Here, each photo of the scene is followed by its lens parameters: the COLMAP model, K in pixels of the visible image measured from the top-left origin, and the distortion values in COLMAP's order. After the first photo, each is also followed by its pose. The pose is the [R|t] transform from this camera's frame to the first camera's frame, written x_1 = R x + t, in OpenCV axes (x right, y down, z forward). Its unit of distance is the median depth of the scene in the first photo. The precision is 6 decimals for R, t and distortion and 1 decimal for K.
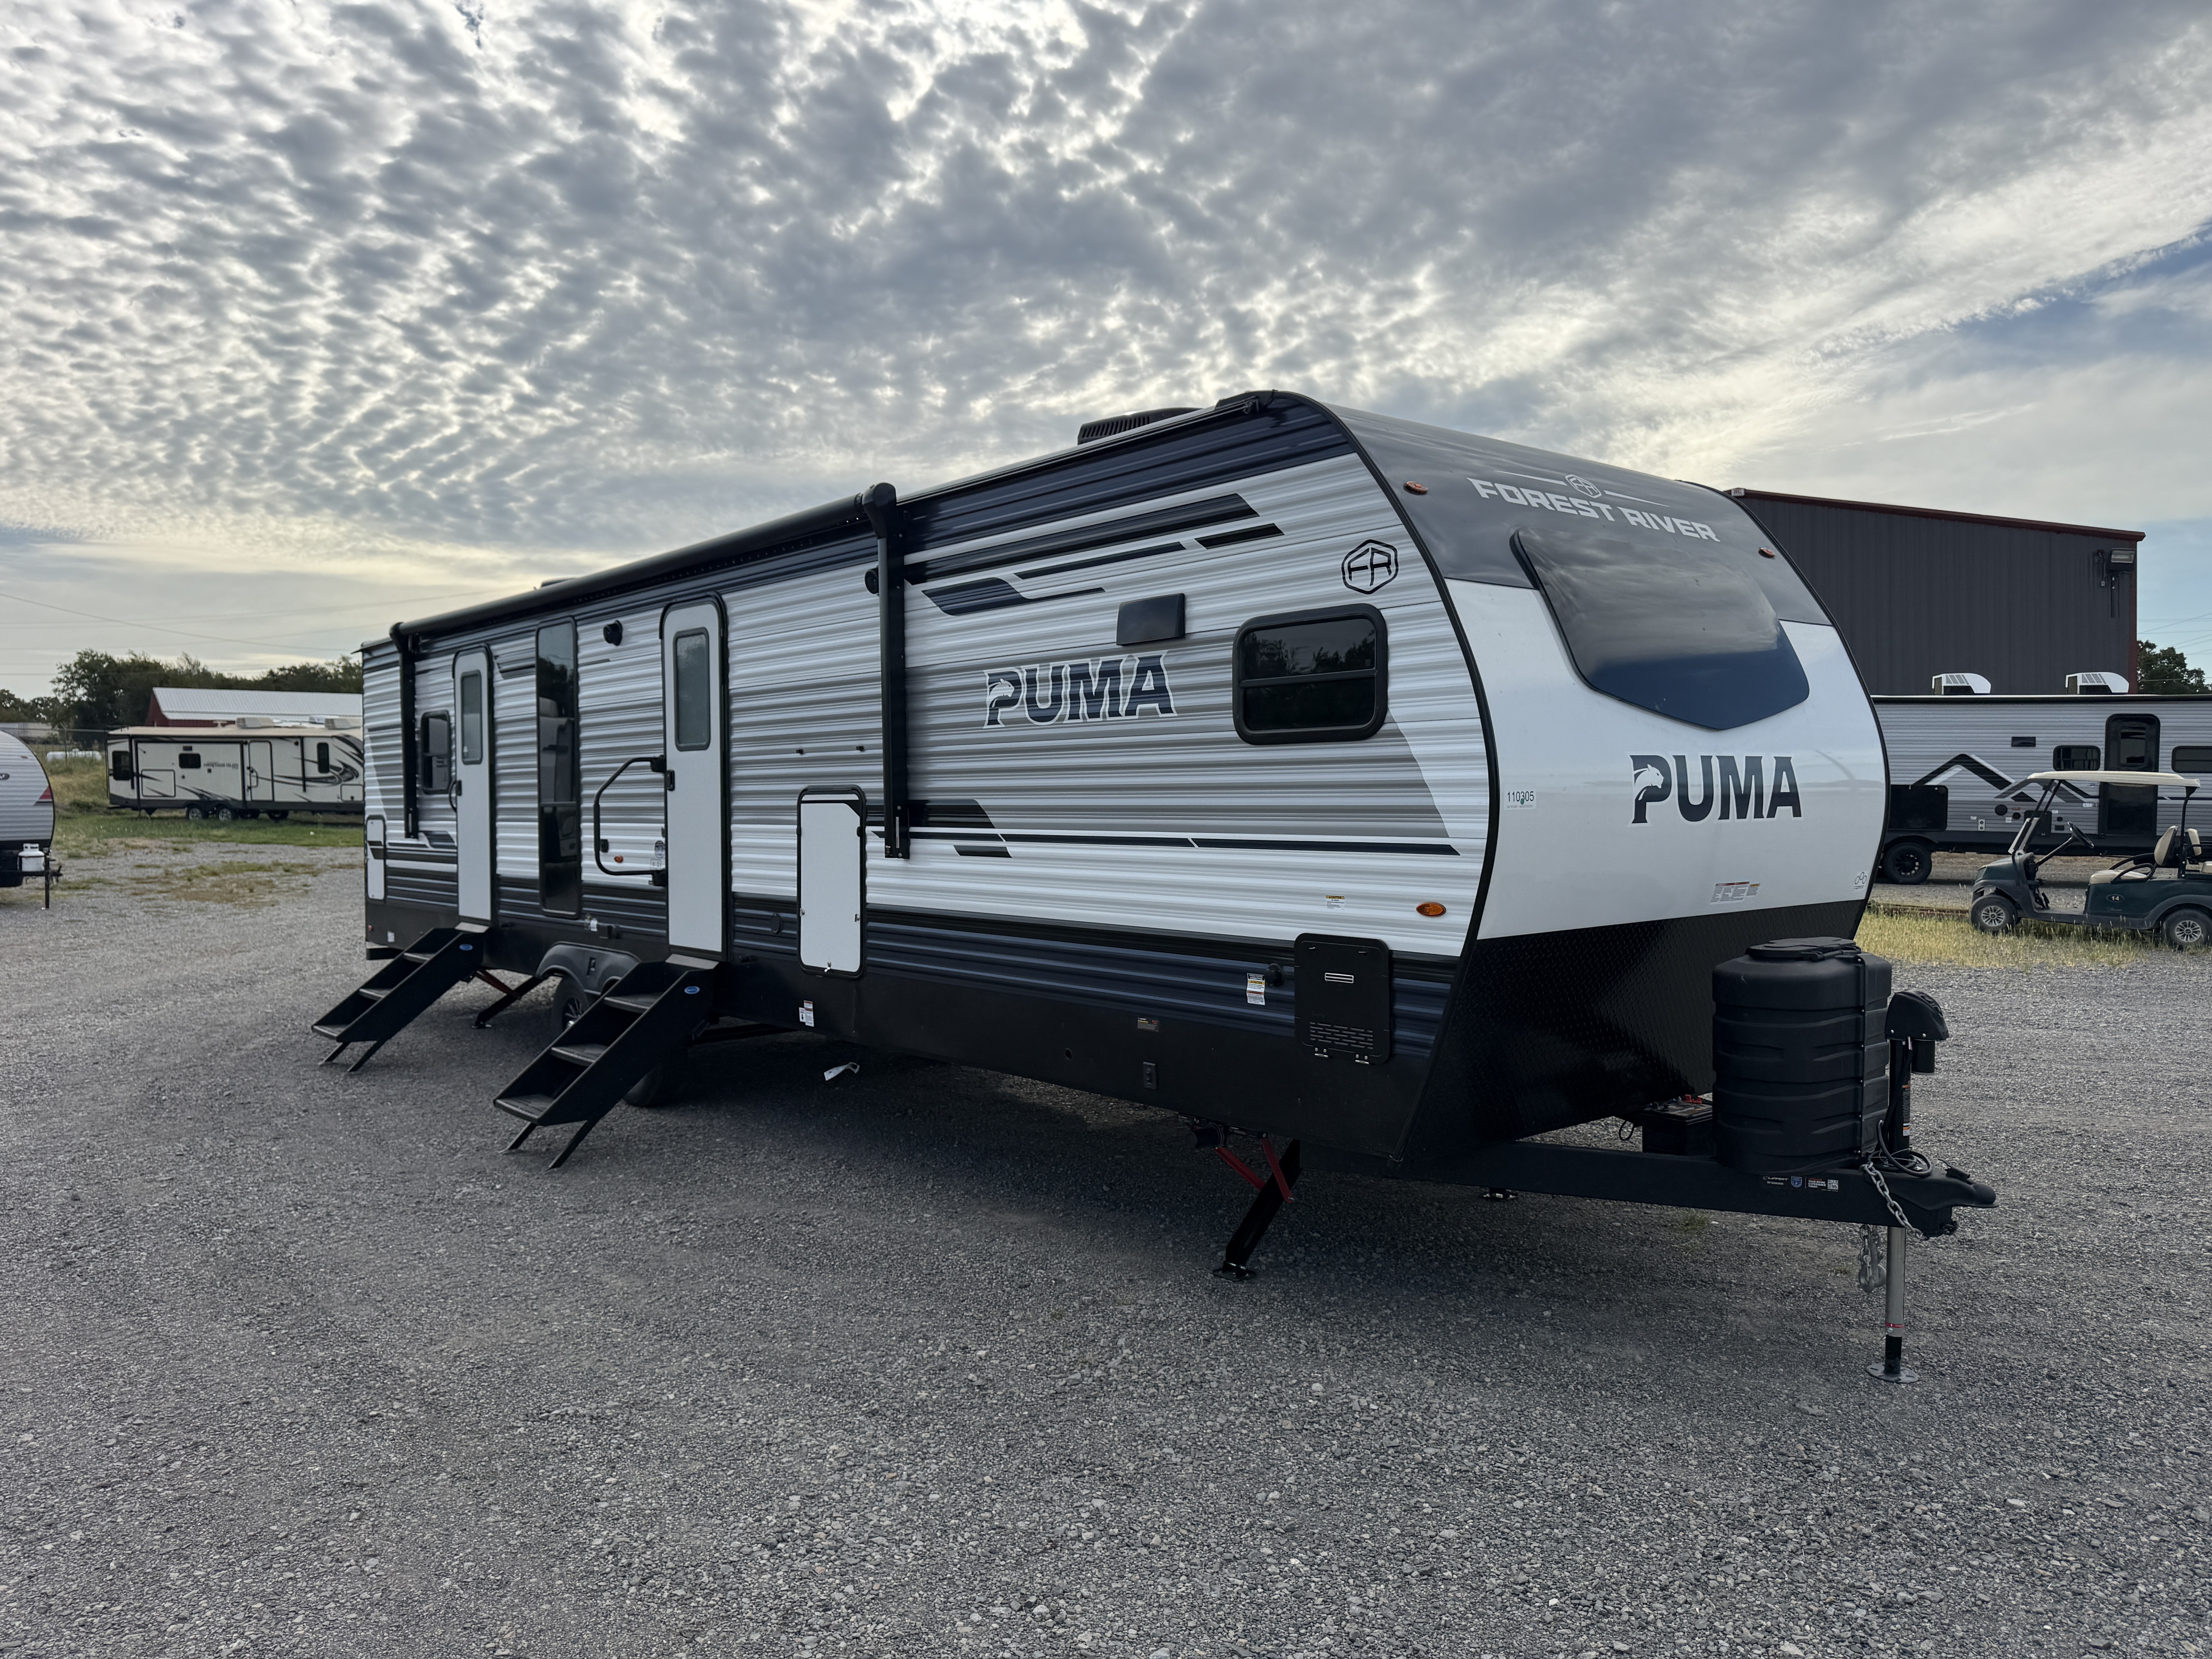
lens RADIAL K [[1634.4, 0, 1106.0], [0, 1634.4, 829.5], [0, 0, 1]] dist [0.000404, 0.005051]
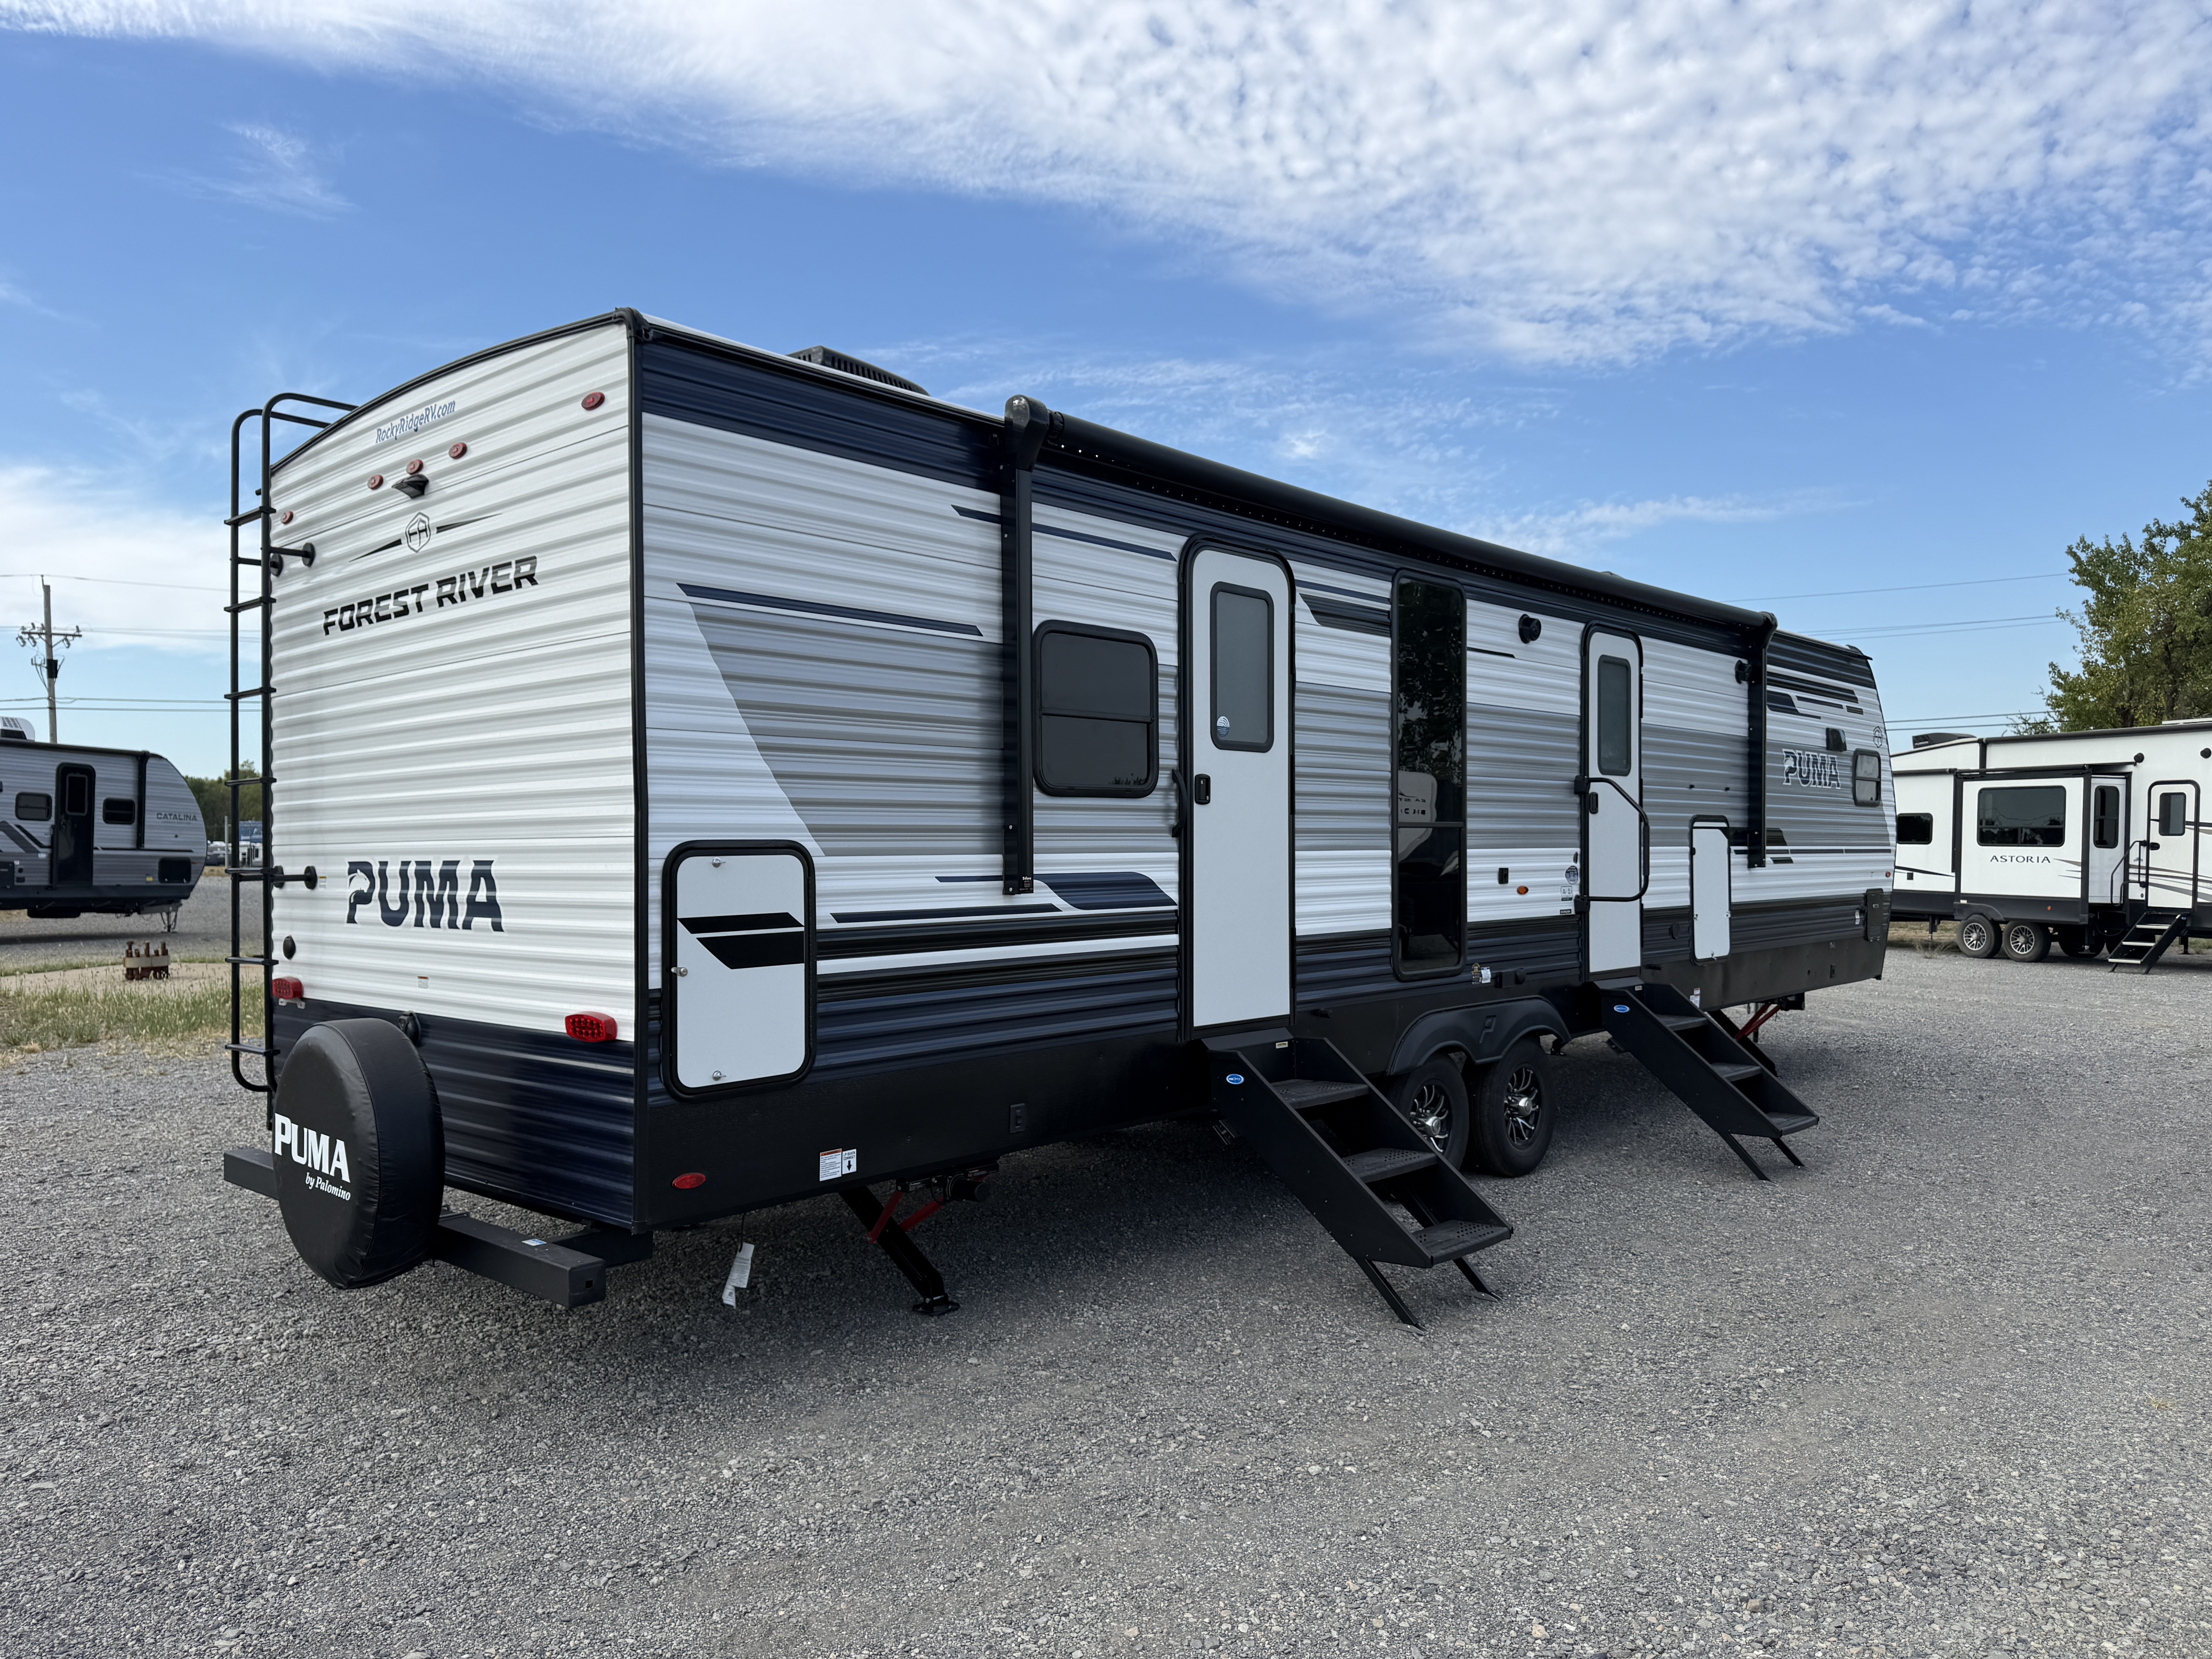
lens RADIAL K [[1590.2, 0, 1106.7], [0, 1590.2, 885.2], [0, 0, 1]] dist [0.011790, -0.003879]
pose [[-0.146866, -0.016023, 0.989027, -1.187432], [0.021792, 0.999574, 0.019430, -0.005600], [-0.988916, 0.024406, -0.146455, 1.458408]]
